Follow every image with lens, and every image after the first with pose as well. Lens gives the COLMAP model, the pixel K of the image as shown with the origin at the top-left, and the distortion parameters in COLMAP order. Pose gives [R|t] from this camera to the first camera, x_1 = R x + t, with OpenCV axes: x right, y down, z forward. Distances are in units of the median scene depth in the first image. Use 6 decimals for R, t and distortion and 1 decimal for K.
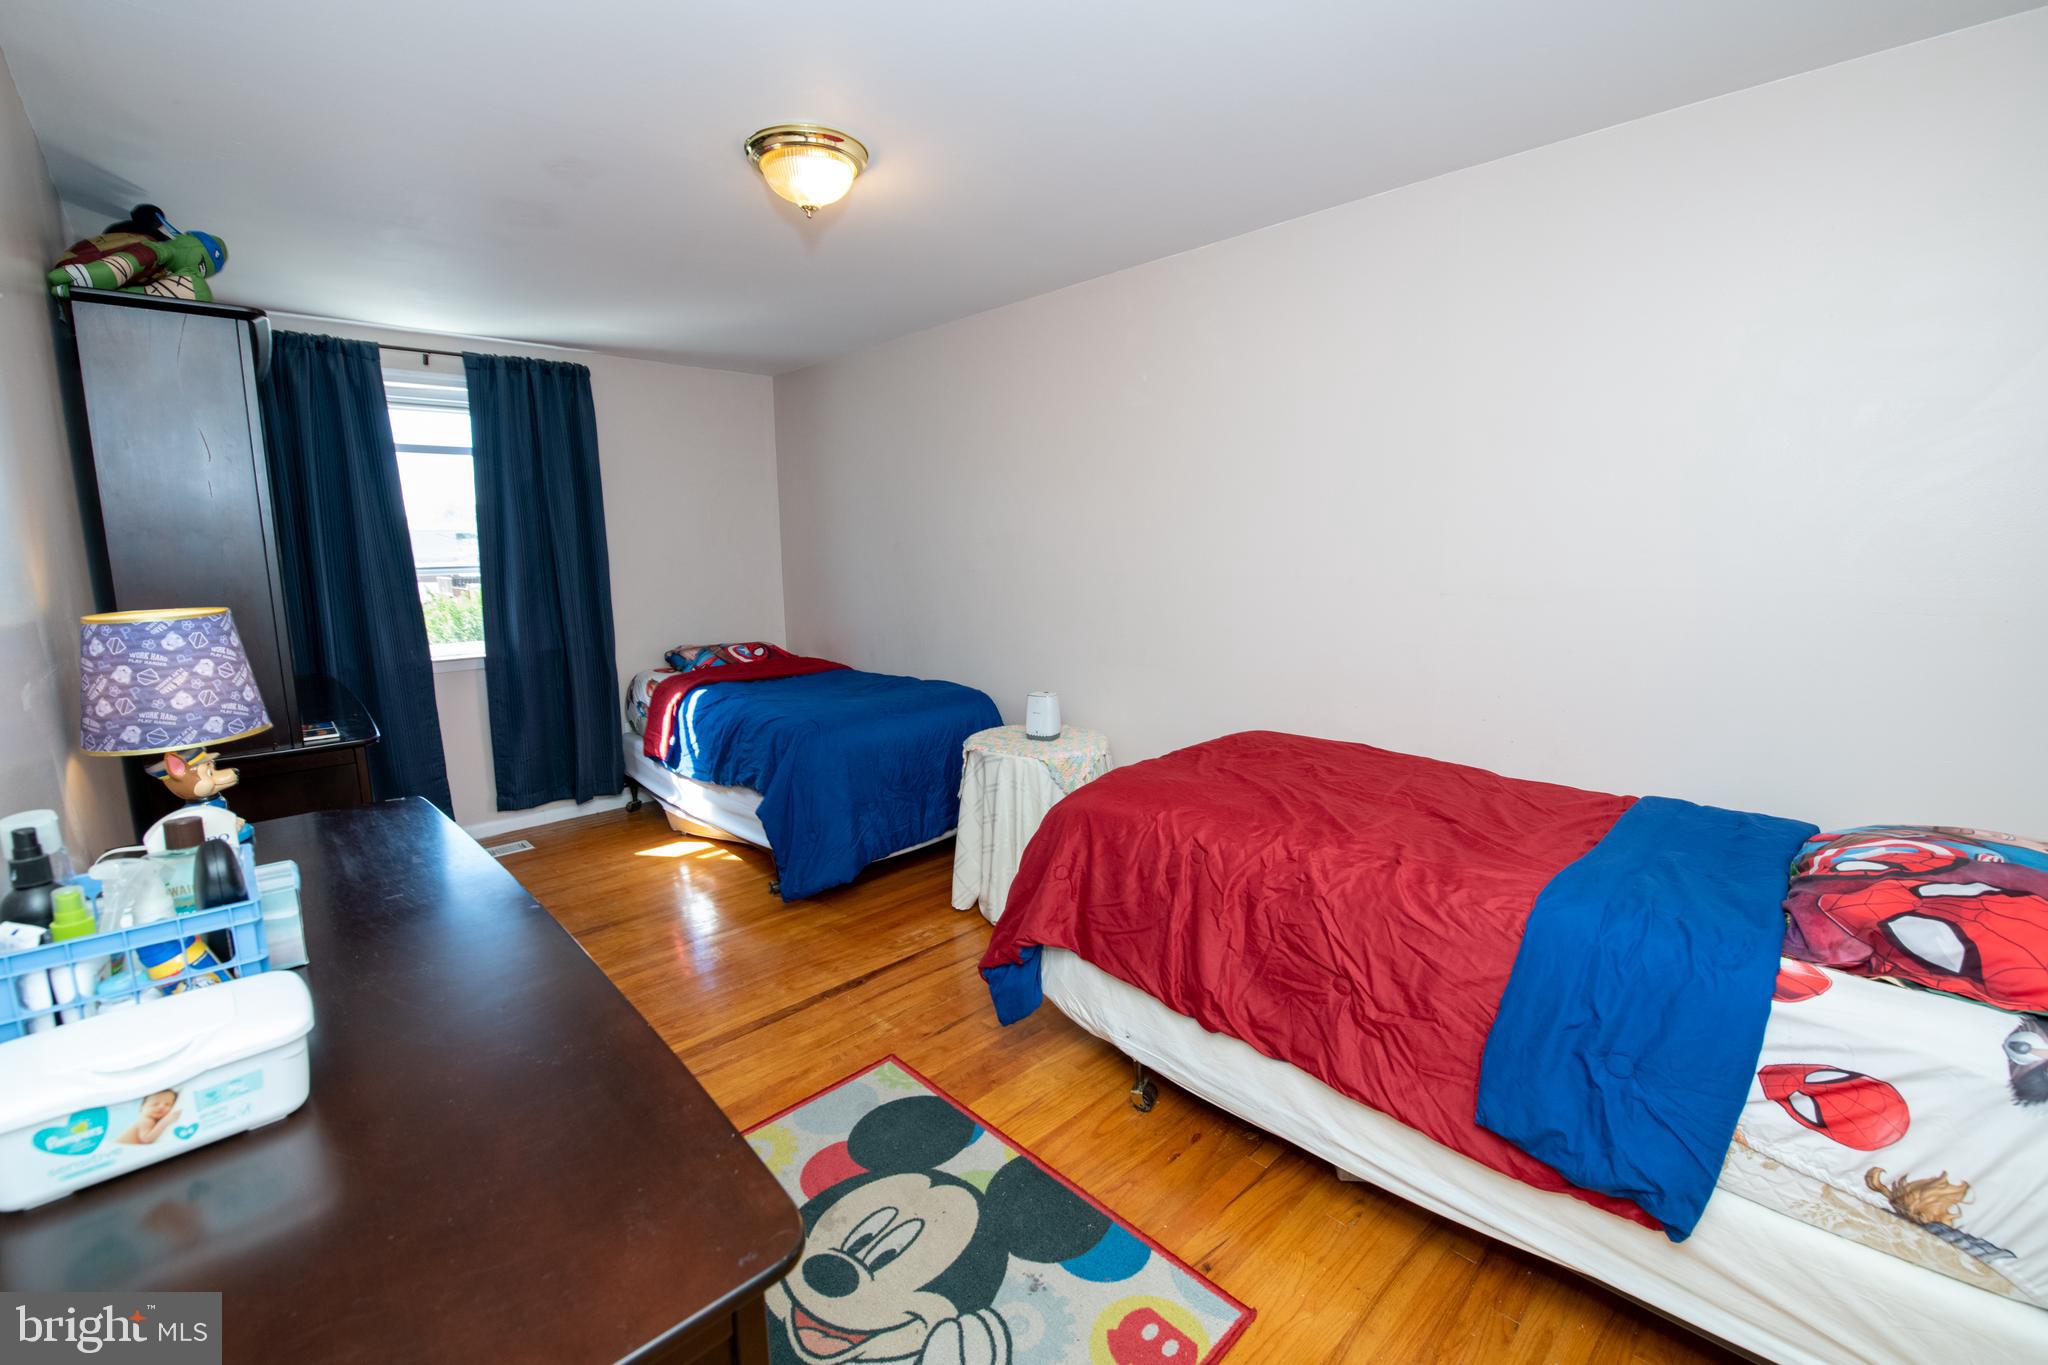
lens RADIAL K [[854.2, 0, 1024.9], [0, 854.2, 701.8], [0, 0, 1]] dist [-0.014749, -0.000230]
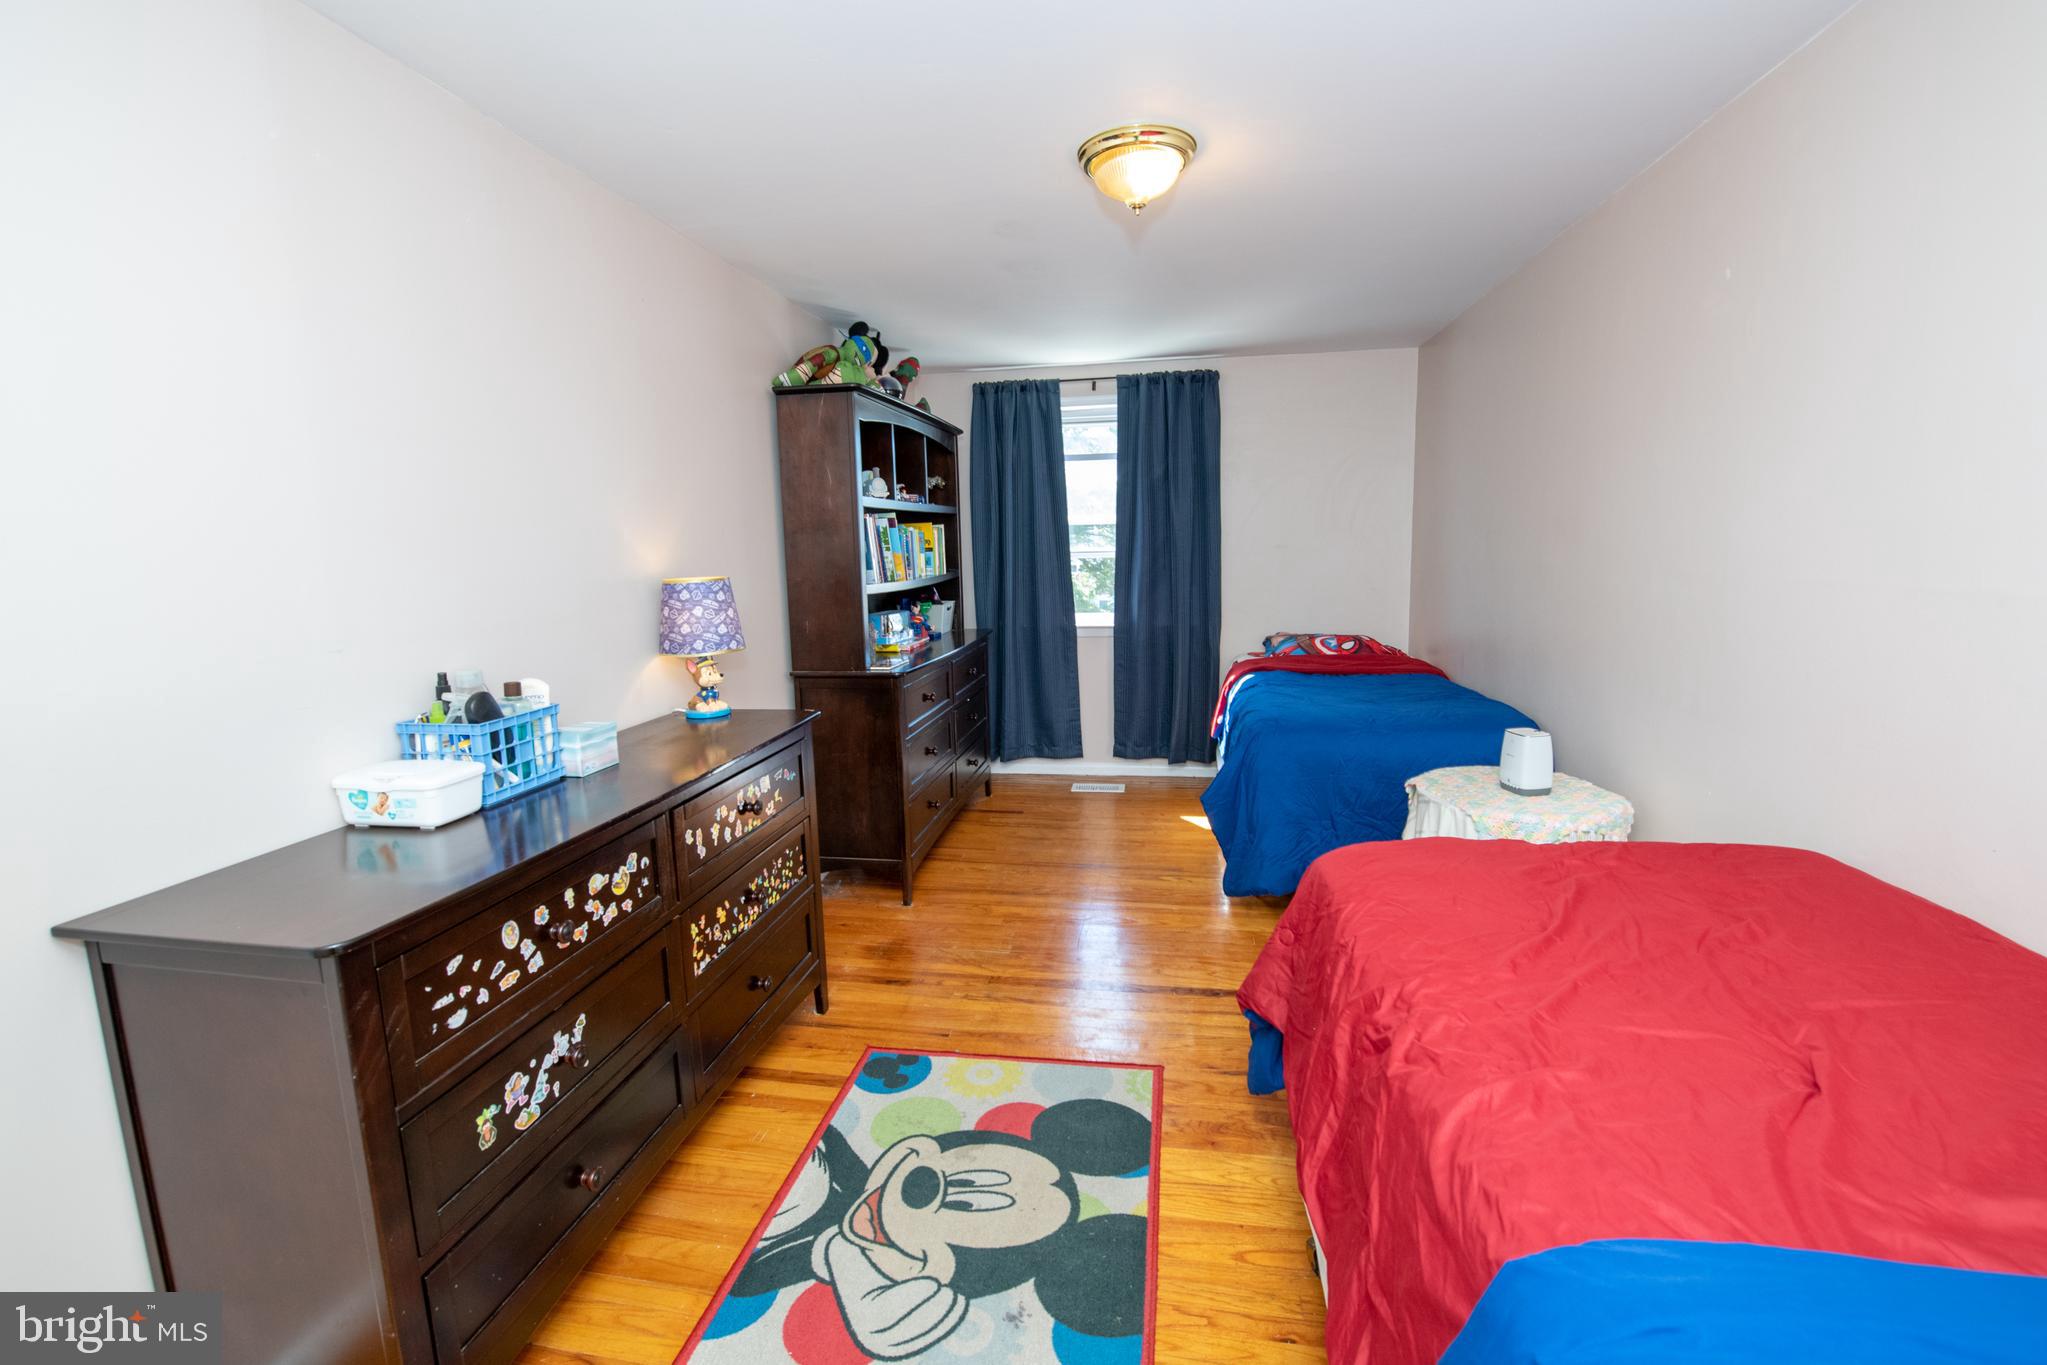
lens RADIAL K [[879.0, 0, 1023.5], [0, 879.0, 682.5], [0, 0, 1]] dist [-0.012184, -0.000034]
pose [[0.598958, 0.128653, -0.790378, 0.553590], [-0.134962, 0.989109, 0.058725, -0.058961], [0.789325, 0.071497, 0.609798, 0.283996]]
